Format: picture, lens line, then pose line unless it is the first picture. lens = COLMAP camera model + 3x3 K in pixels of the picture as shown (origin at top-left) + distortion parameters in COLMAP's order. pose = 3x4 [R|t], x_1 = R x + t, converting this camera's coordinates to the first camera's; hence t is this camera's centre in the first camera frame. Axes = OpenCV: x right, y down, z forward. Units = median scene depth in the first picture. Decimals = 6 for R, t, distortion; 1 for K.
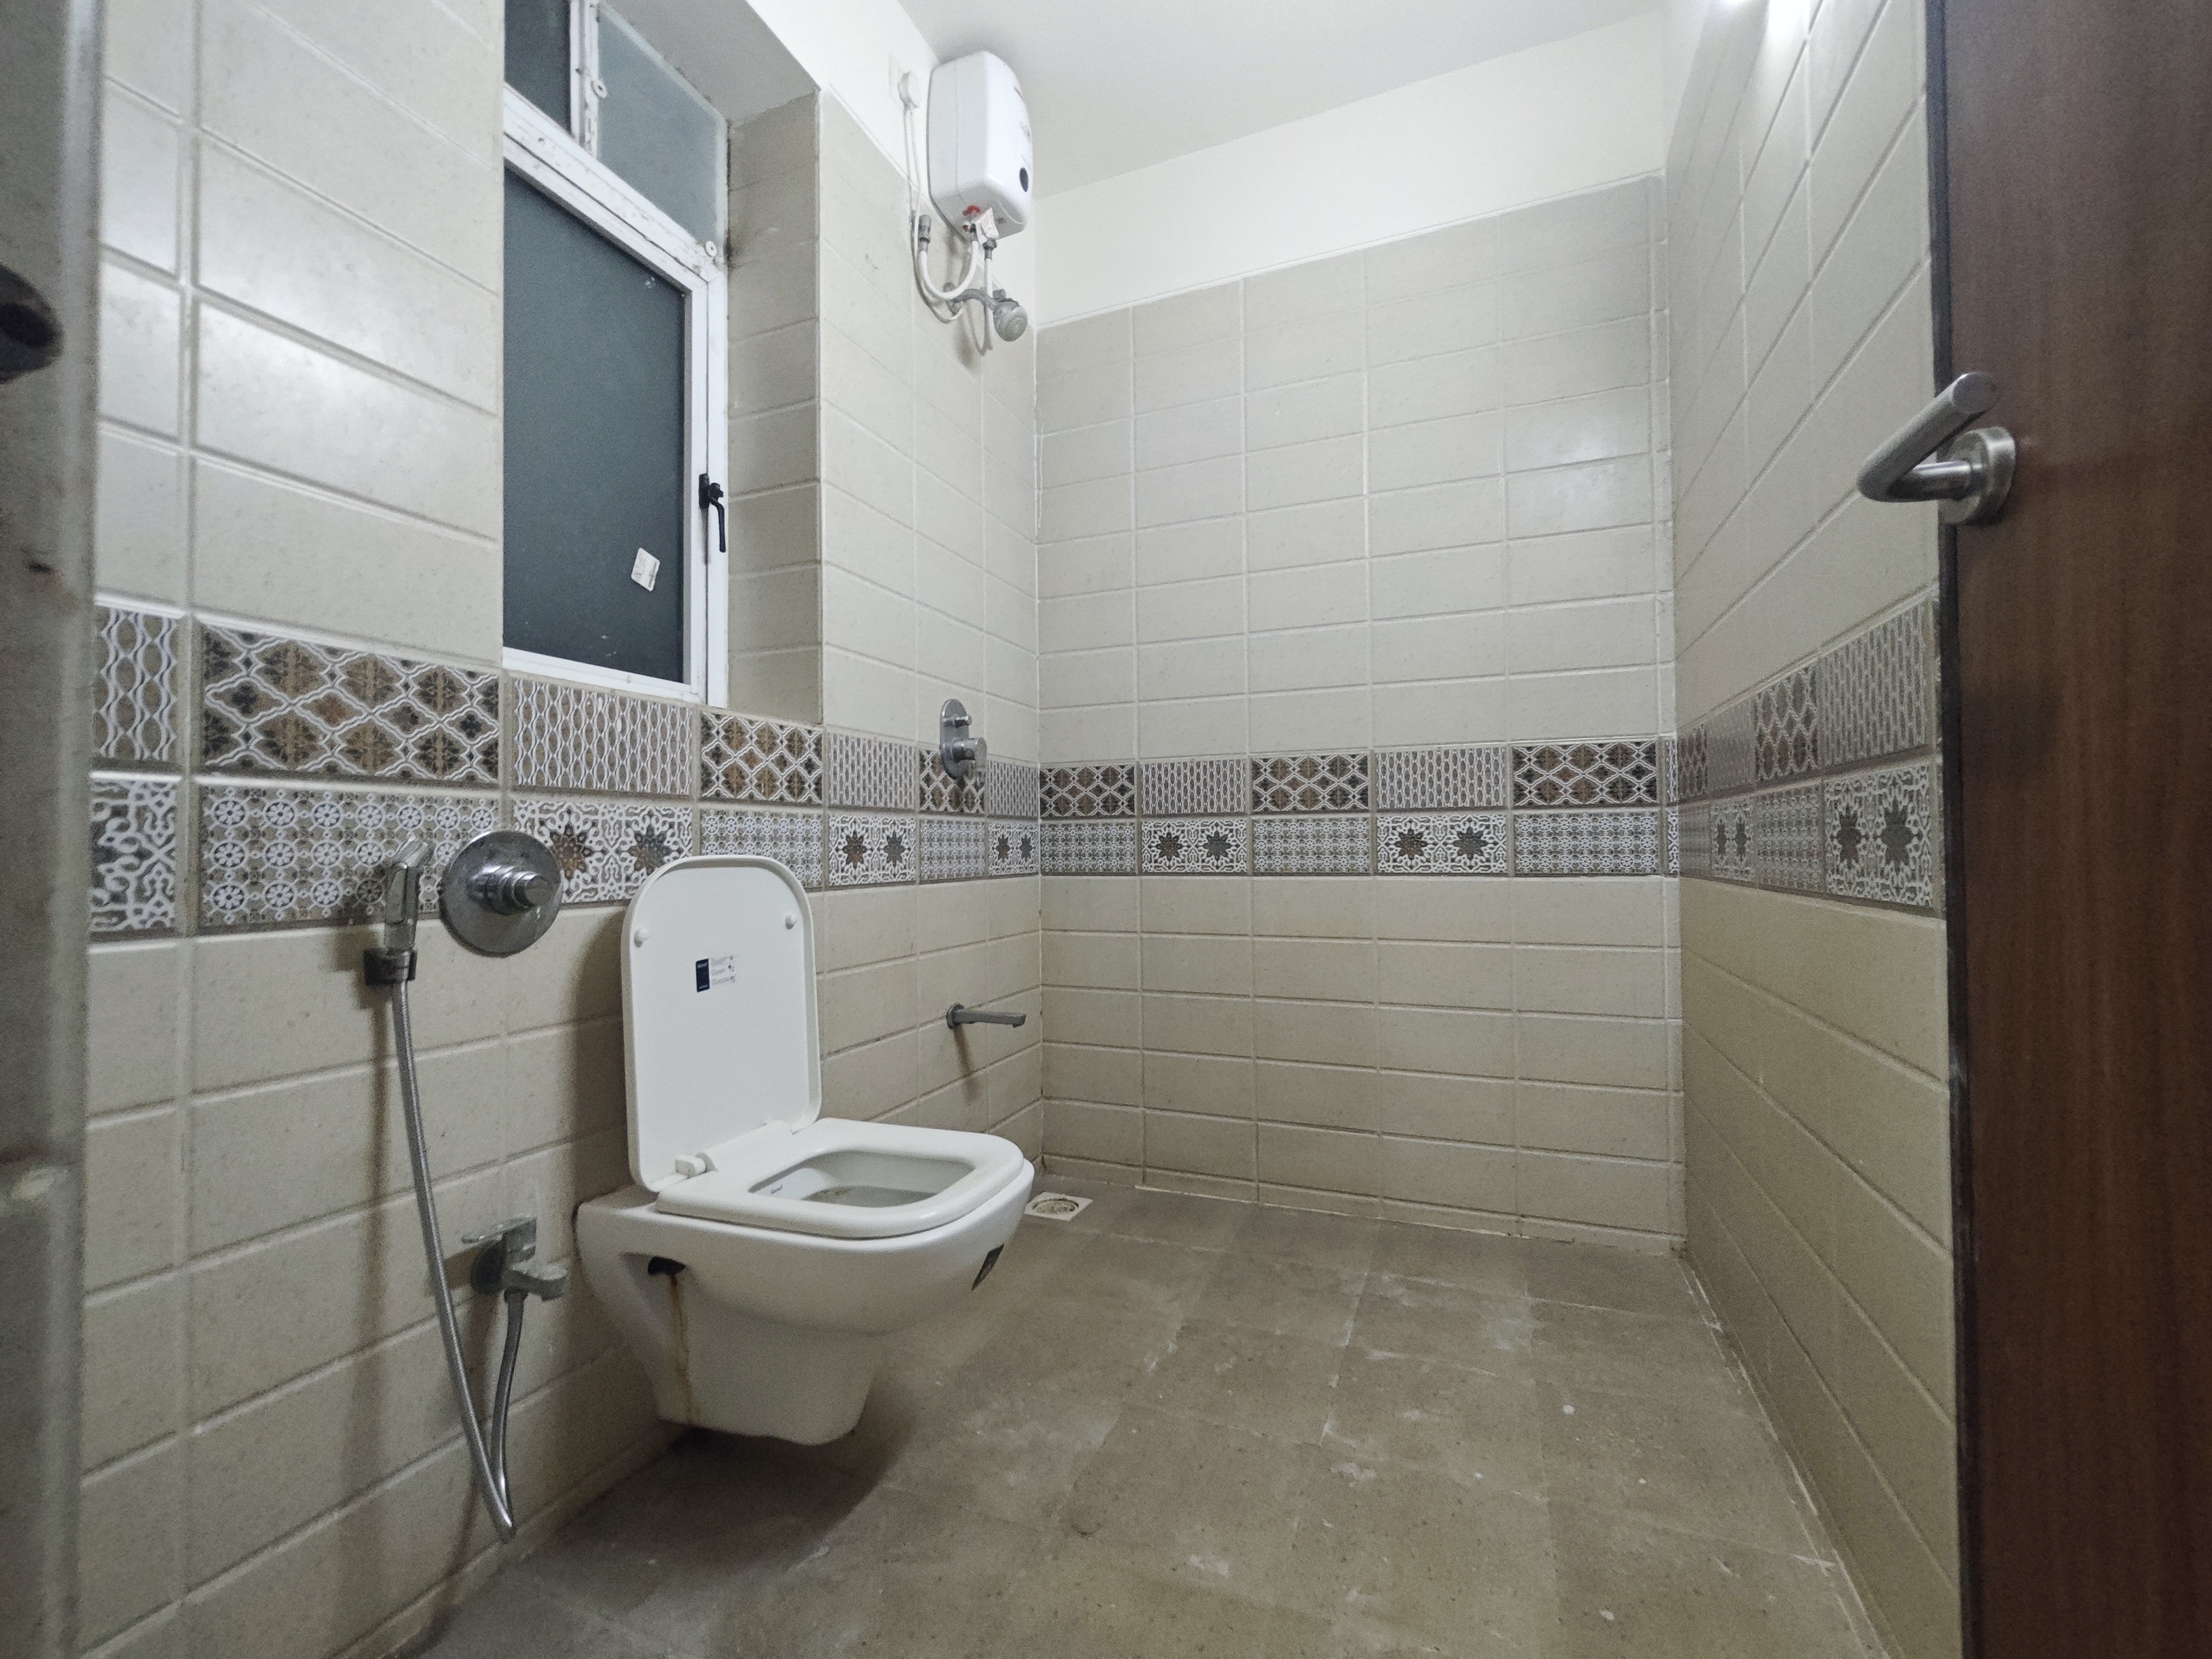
lens RADIAL K [[918.8, 0, 1107.4], [0, 918.8, 833.2], [0, 0, 1]] dist [0.000569, 0.000684]
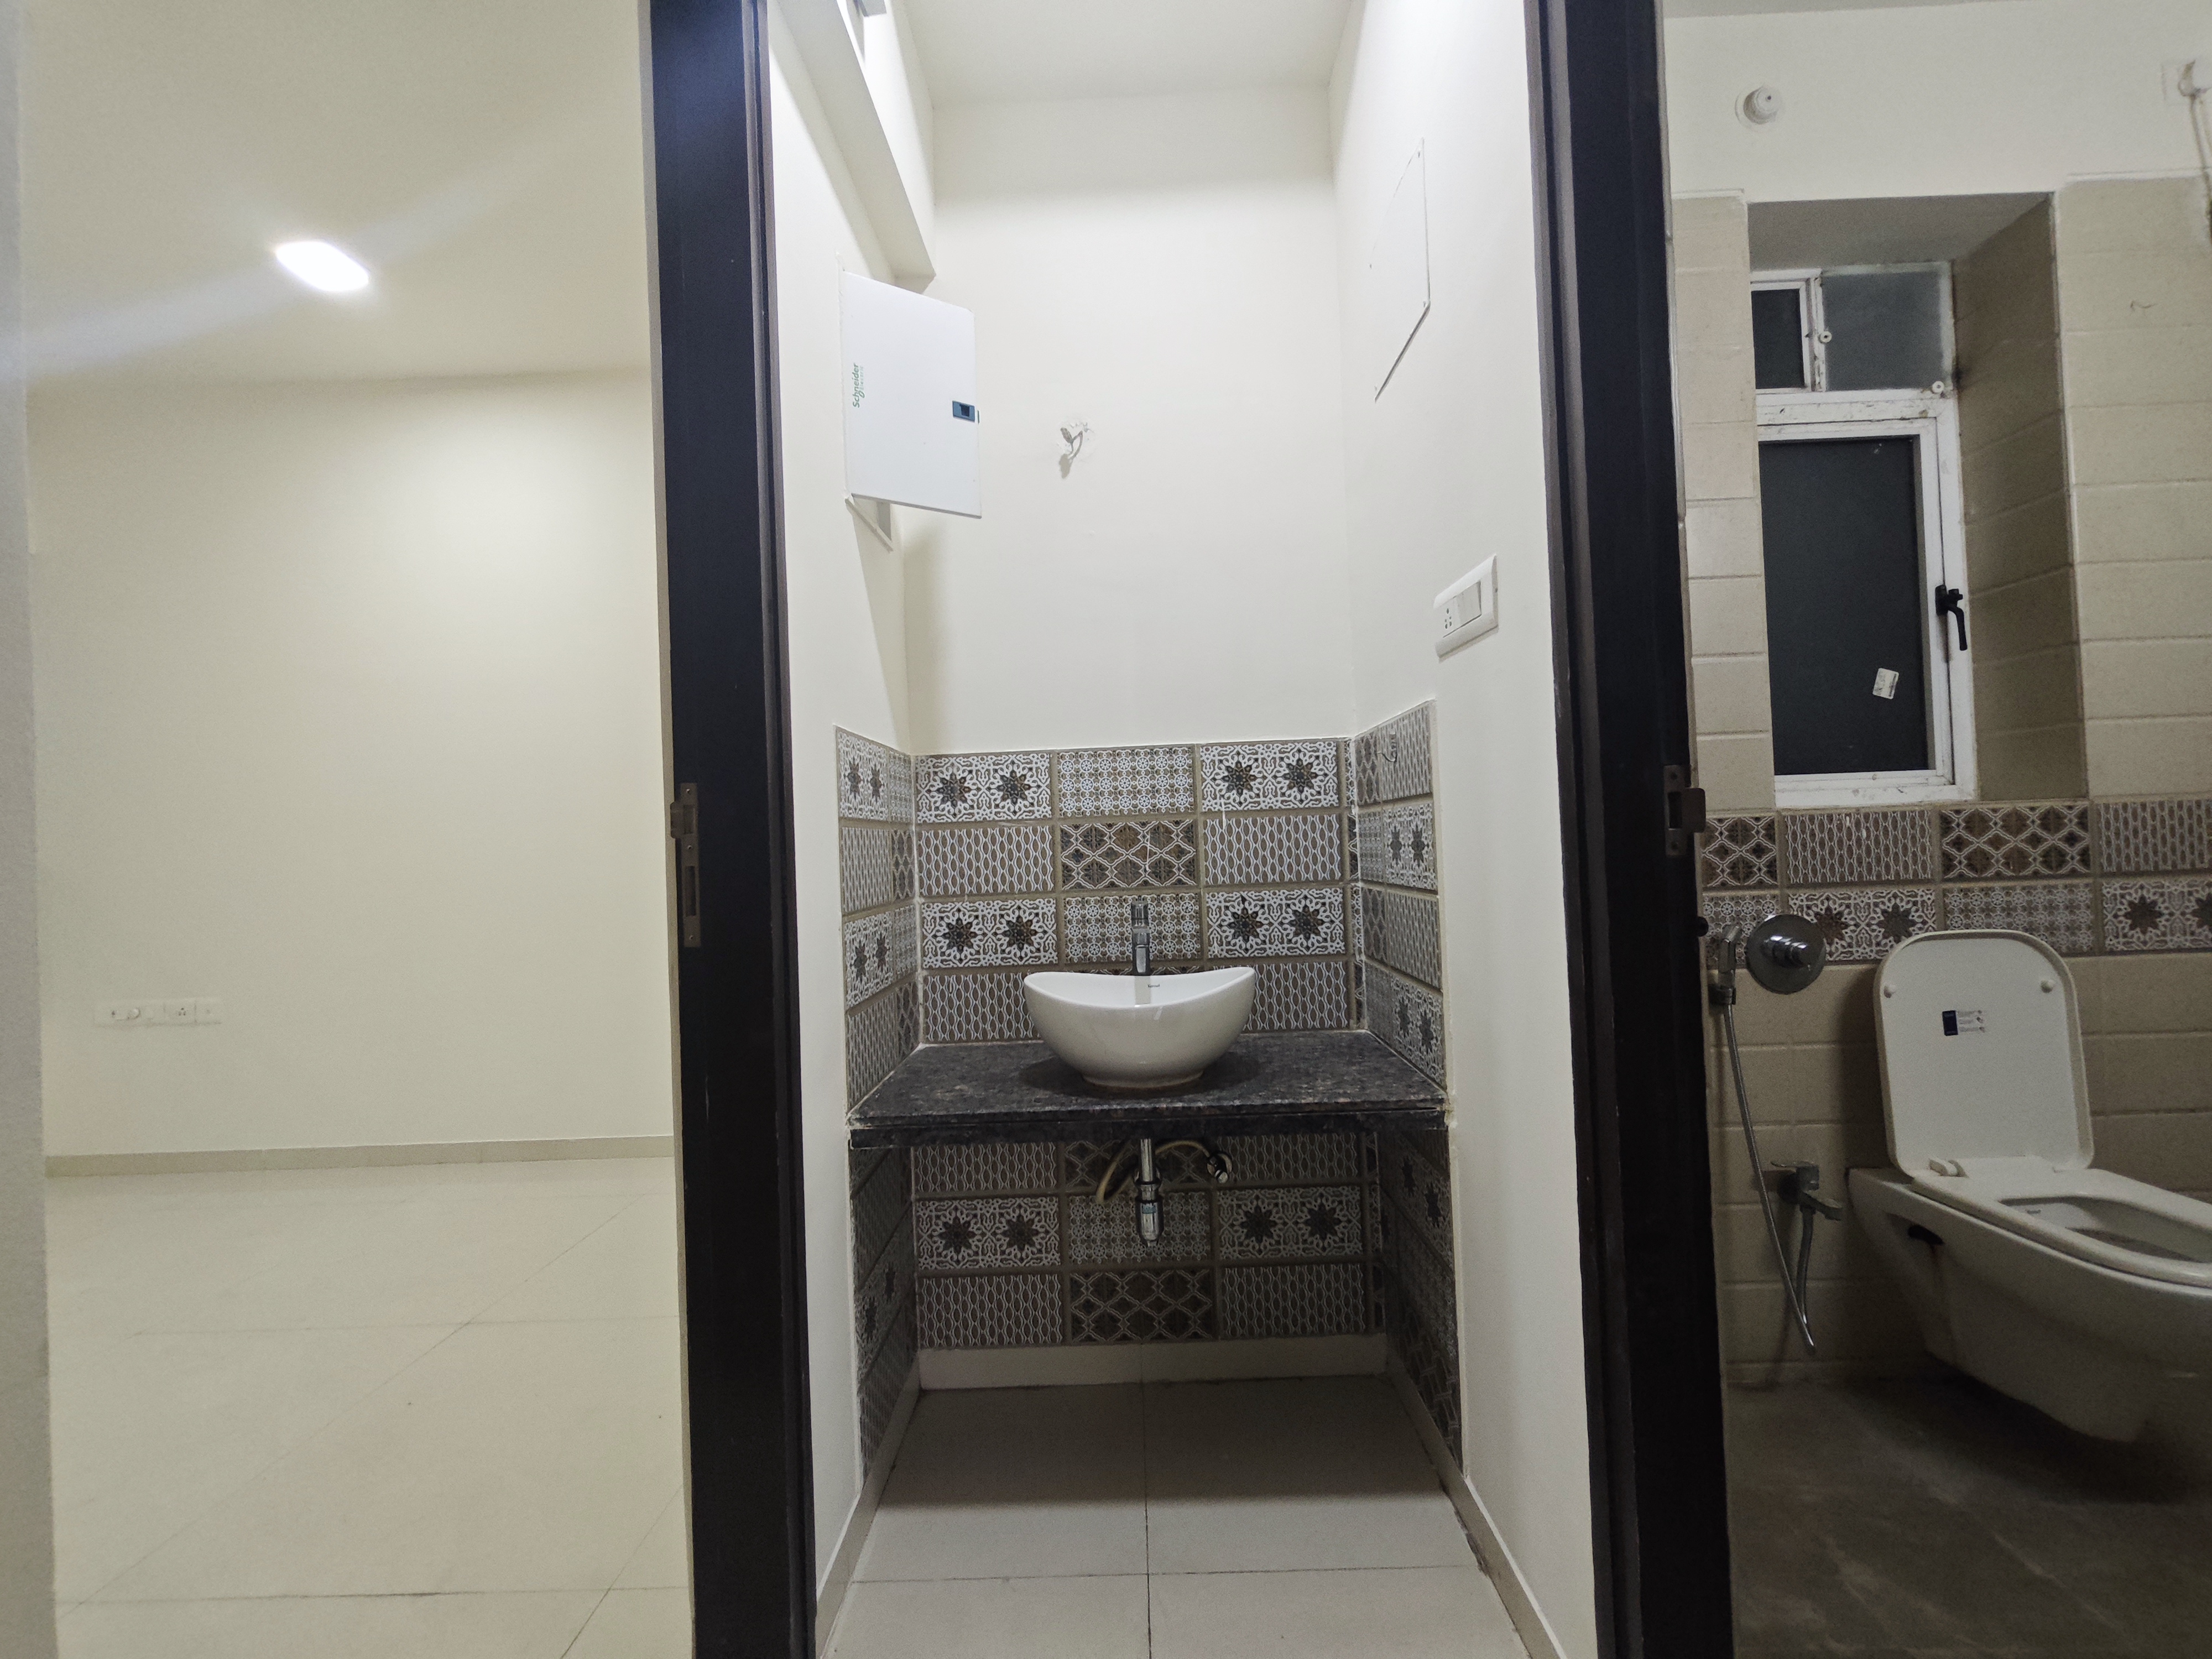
lens RADIAL K [[918.8, 0, 1110.2], [0, 918.8, 827.6], [0, 0, 1]] dist [0.000569, 0.000684]
pose [[0.361115, -0.023597, -0.932223, 0.345193], [0.050112, 0.998726, -0.005869, -0.171781], [0.931174, -0.044596, 0.361838, -0.551618]]
